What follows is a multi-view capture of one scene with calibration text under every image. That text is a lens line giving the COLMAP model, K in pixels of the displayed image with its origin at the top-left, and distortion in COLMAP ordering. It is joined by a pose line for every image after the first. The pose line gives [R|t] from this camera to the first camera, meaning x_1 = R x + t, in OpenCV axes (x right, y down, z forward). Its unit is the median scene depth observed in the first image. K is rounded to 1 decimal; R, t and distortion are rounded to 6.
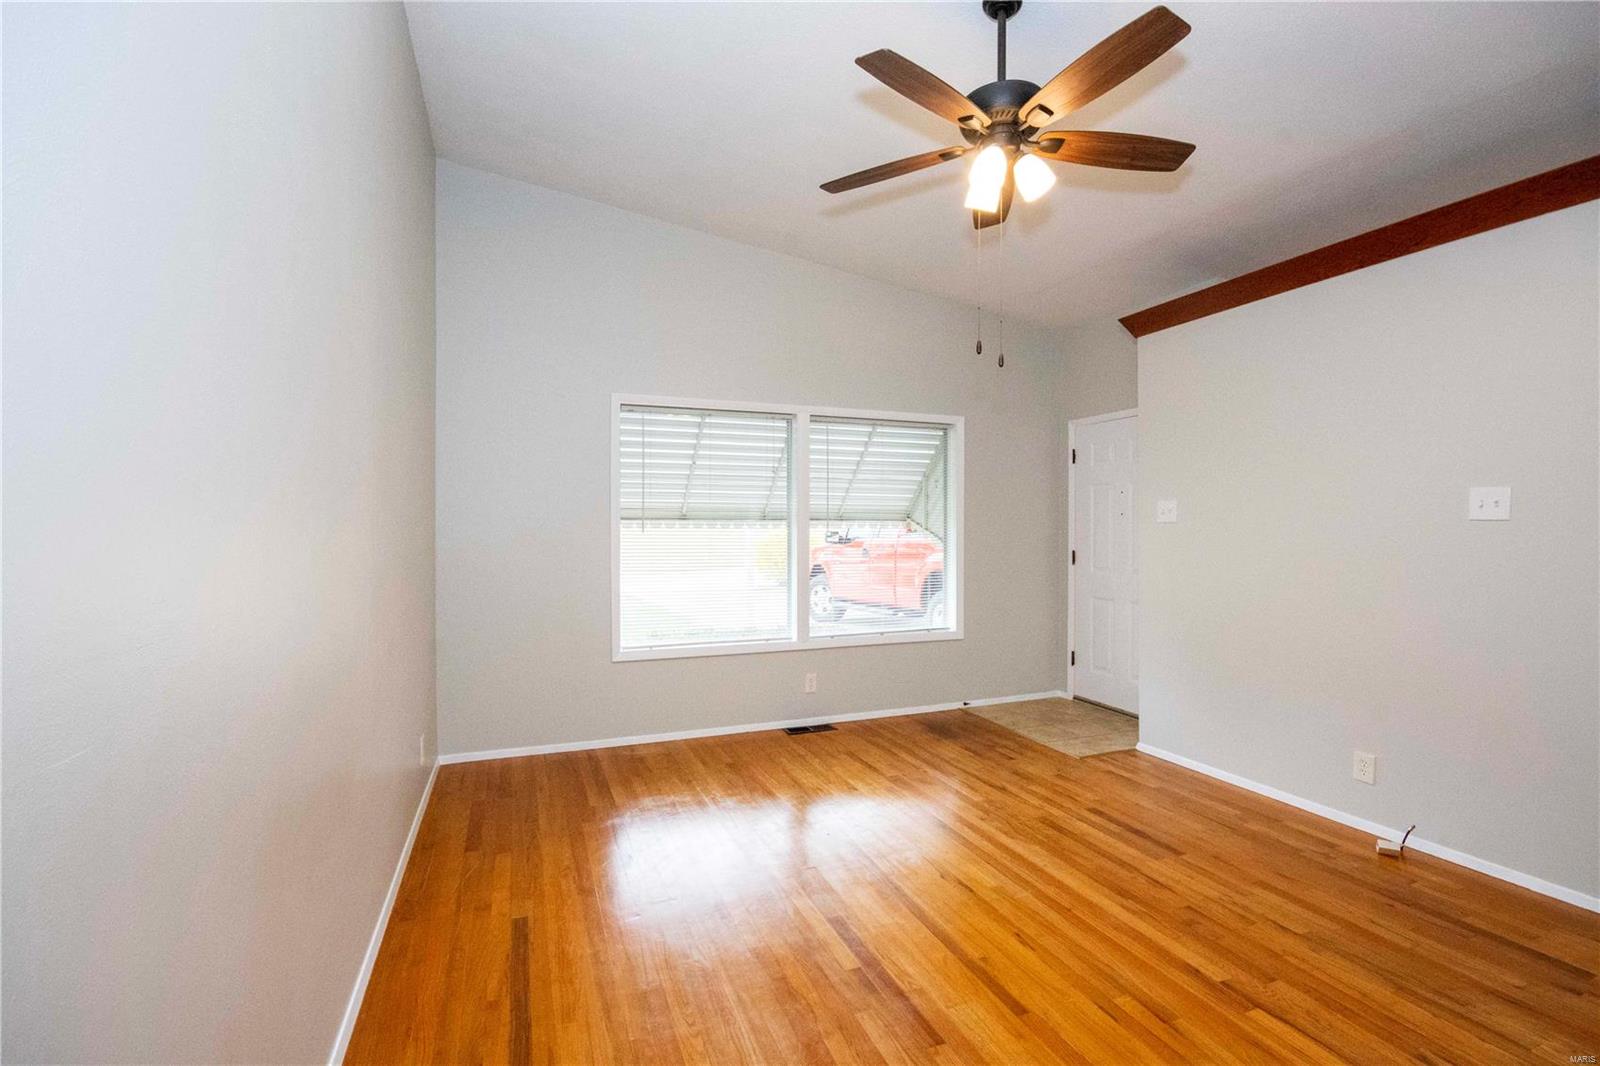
lens RADIAL K [[725.5, 0, 800.0], [0, 725.5, 533.0], [0, 0, 1]] dist [-0.001167, -0.000572]
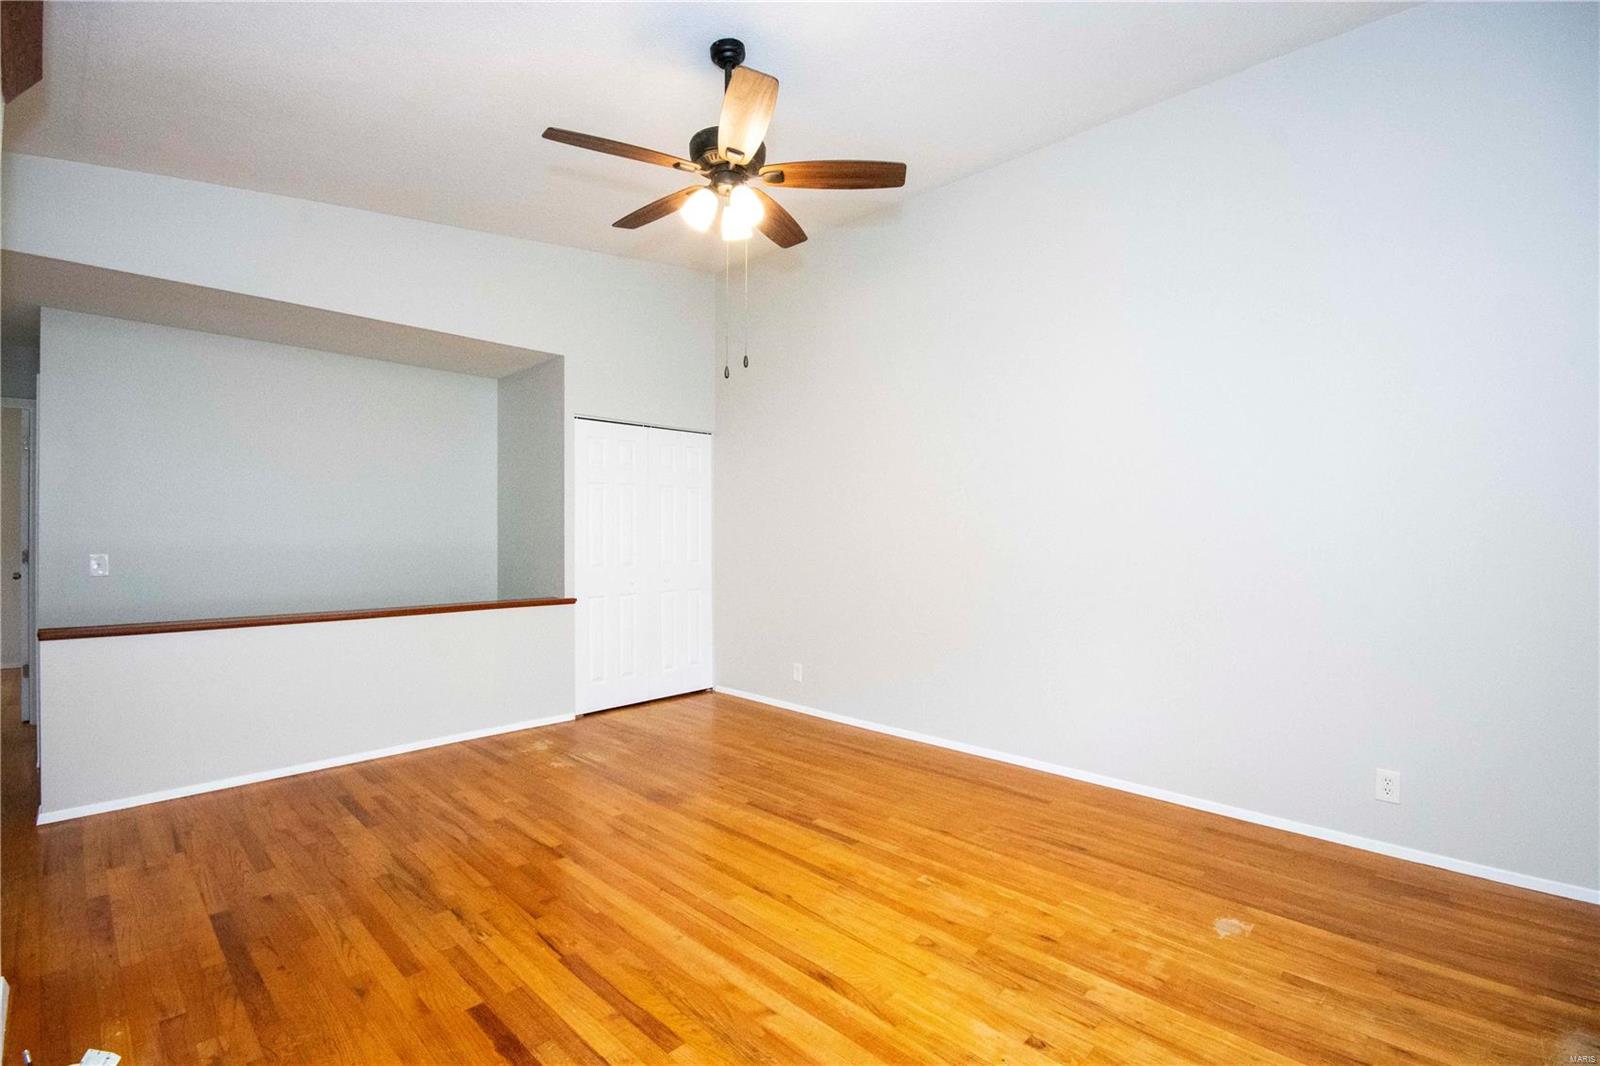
lens RADIAL K [[702.0, 0, 801.9], [0, 702.0, 549.4], [0, 0, 1]] dist [0.000901, -0.000067]
pose [[-0.905768, 0.005898, -0.423733, 0.518652], [-0.004408, 0.999718, 0.023339, 0.009080], [0.423751, 0.023008, -0.905486, 1.678763]]
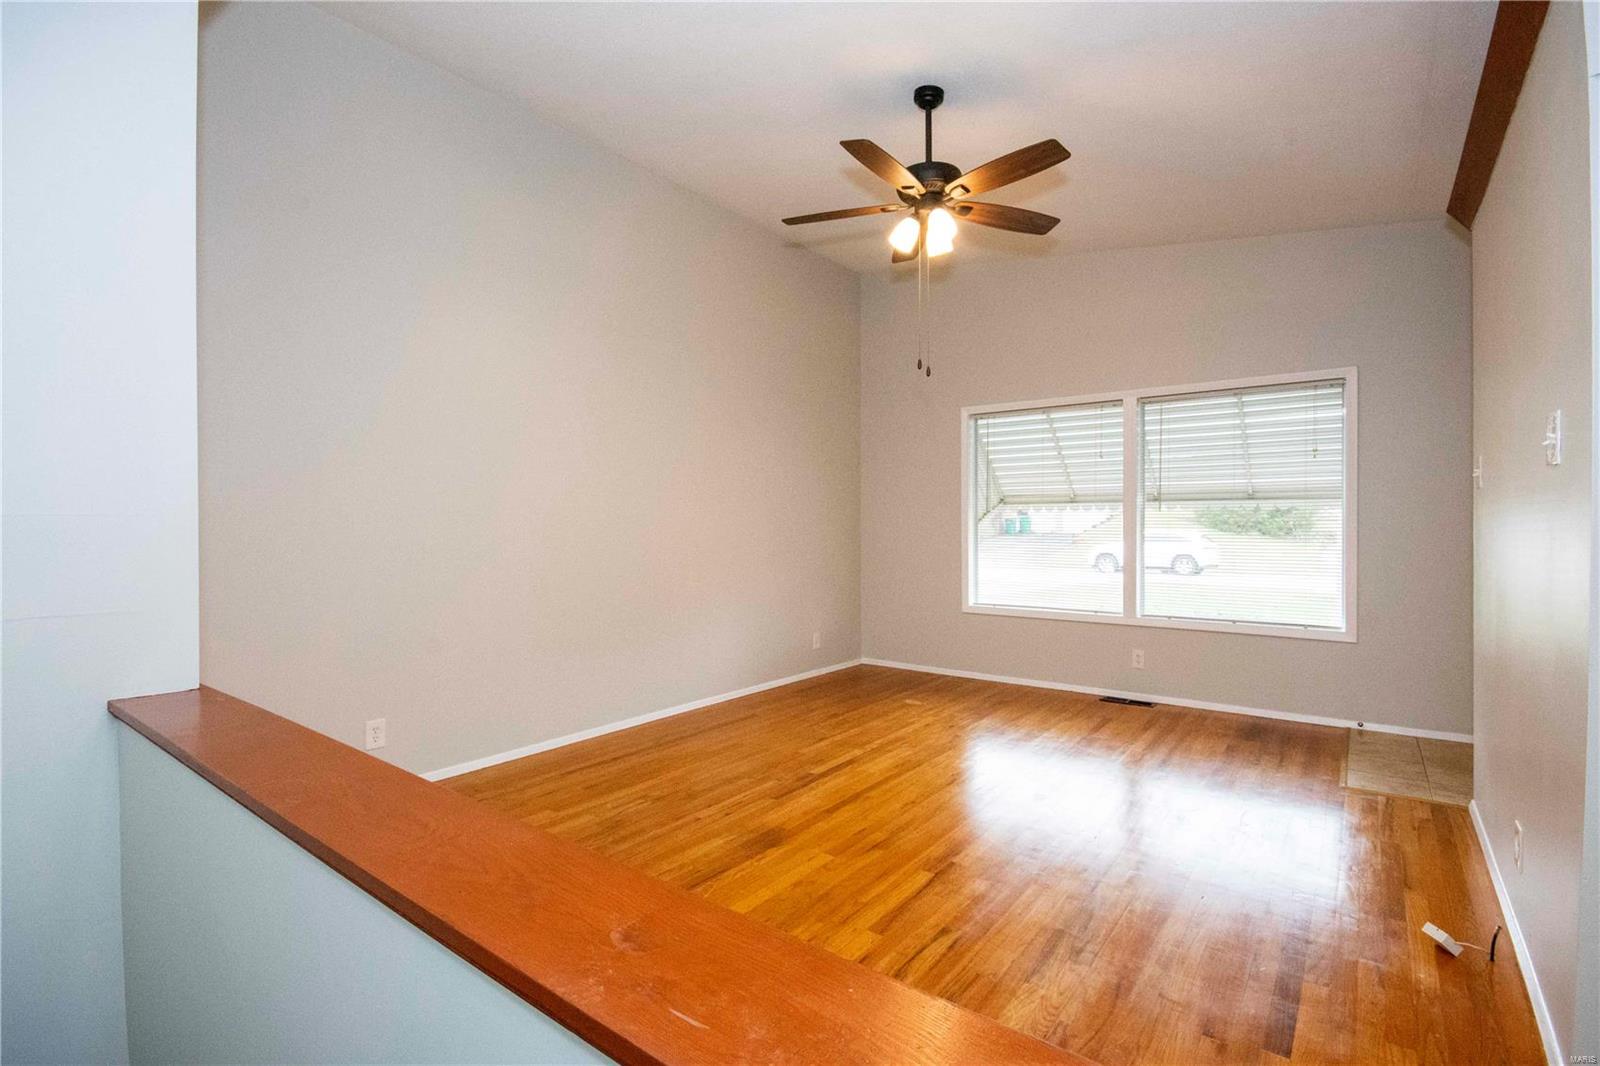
lens RADIAL K [[725.5, 0, 800.0], [0, 725.5, 533.0], [0, 0, 1]] dist [-0.001167, -0.000572]
pose [[0.515129, 0.009269, -0.857062, 1.062553], [-0.006425, 0.999955, 0.006953, 0.039782], [0.857088, 0.001925, 0.515166, 0.102754]]
